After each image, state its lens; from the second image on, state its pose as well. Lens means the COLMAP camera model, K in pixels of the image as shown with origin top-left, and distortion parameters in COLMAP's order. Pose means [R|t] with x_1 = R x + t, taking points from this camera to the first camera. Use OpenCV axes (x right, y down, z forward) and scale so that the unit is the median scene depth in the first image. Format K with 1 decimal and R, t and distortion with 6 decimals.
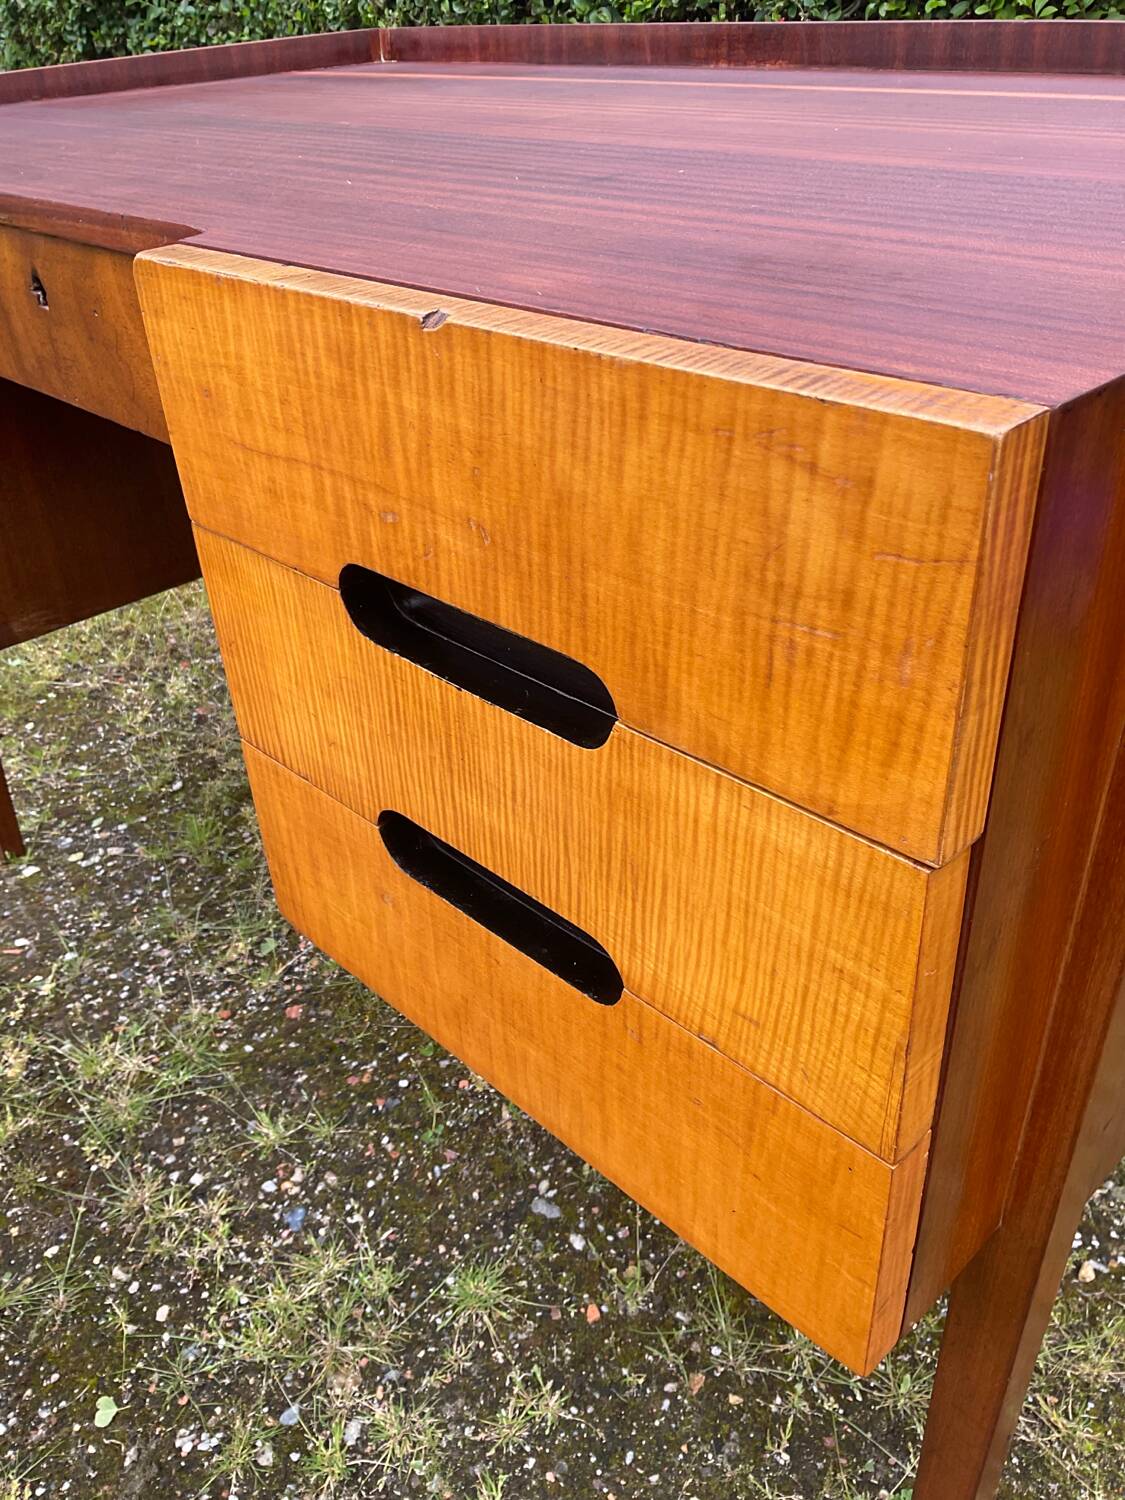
lens RADIAL K [[1250.0, 0, 553.4], [0, 1250.0, 743.0], [0, 0, 1]] dist [0.092569, -0.181277]
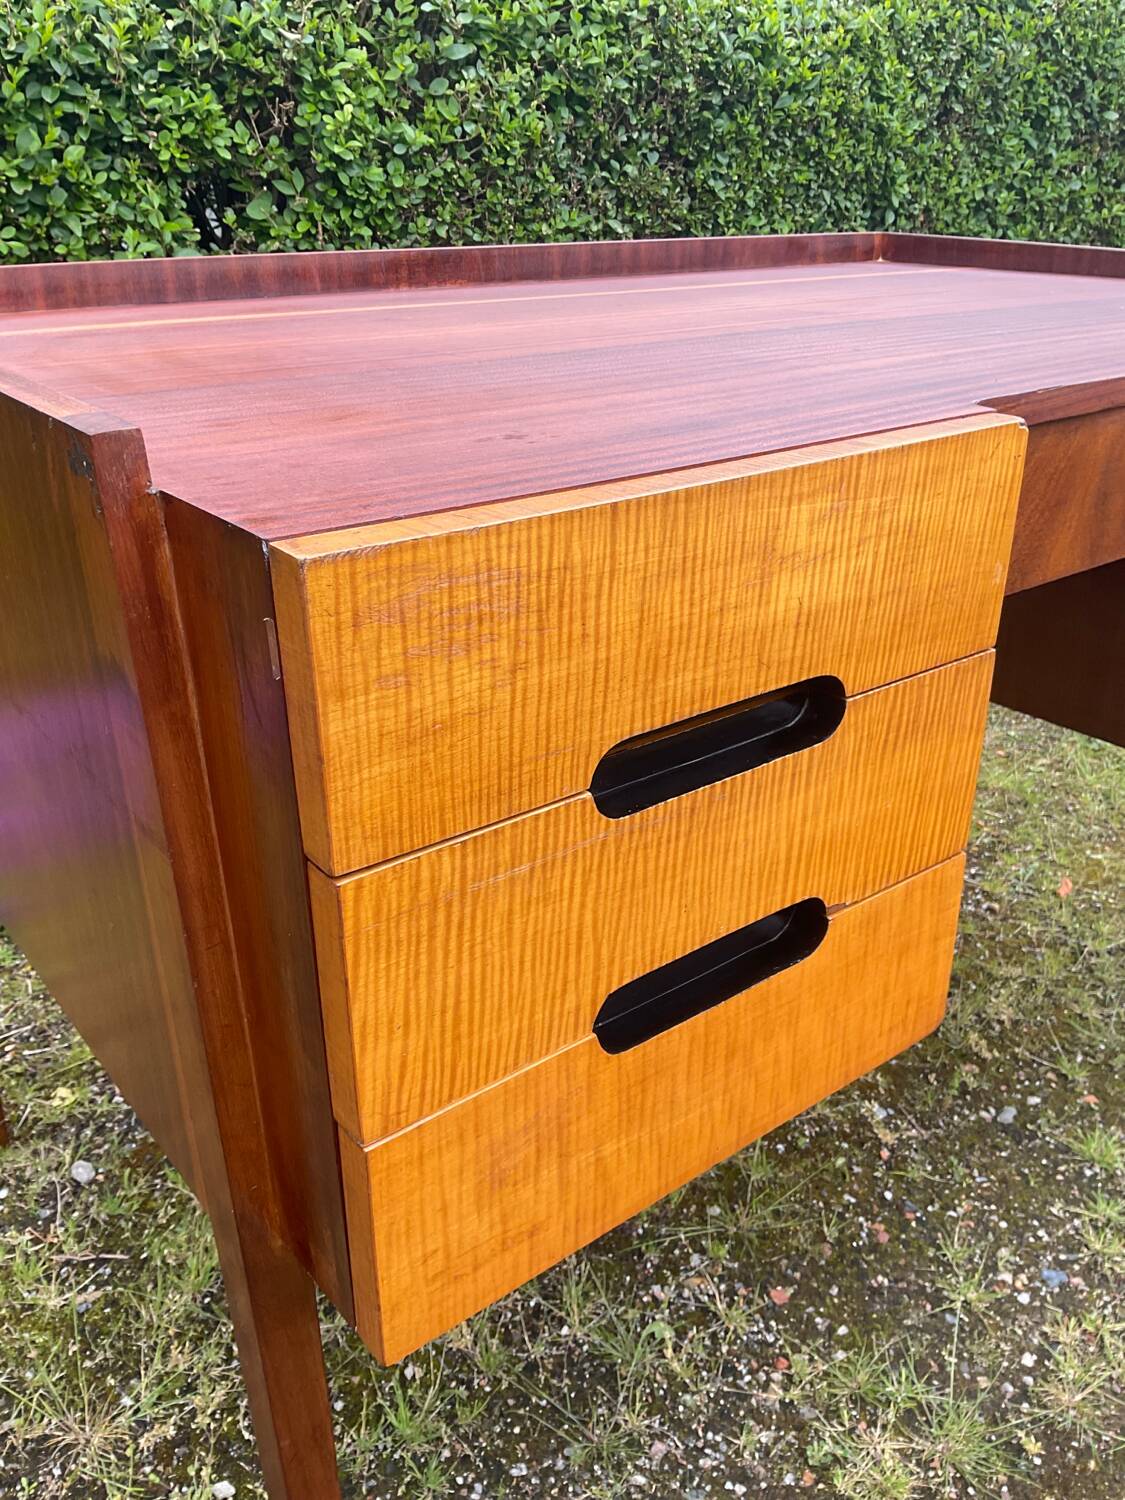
lens RADIAL K [[1273.6, 0, 557.6], [0, 1273.6, 743.5], [0, 0, 1]] dist [-0.003021, -0.013846]
pose [[0.104993, -0.368594, 0.923642, -1.160463], [0.518361, 0.812909, 0.265481, -0.533485], [-0.848692, 0.450907, 0.276414, 0.924094]]
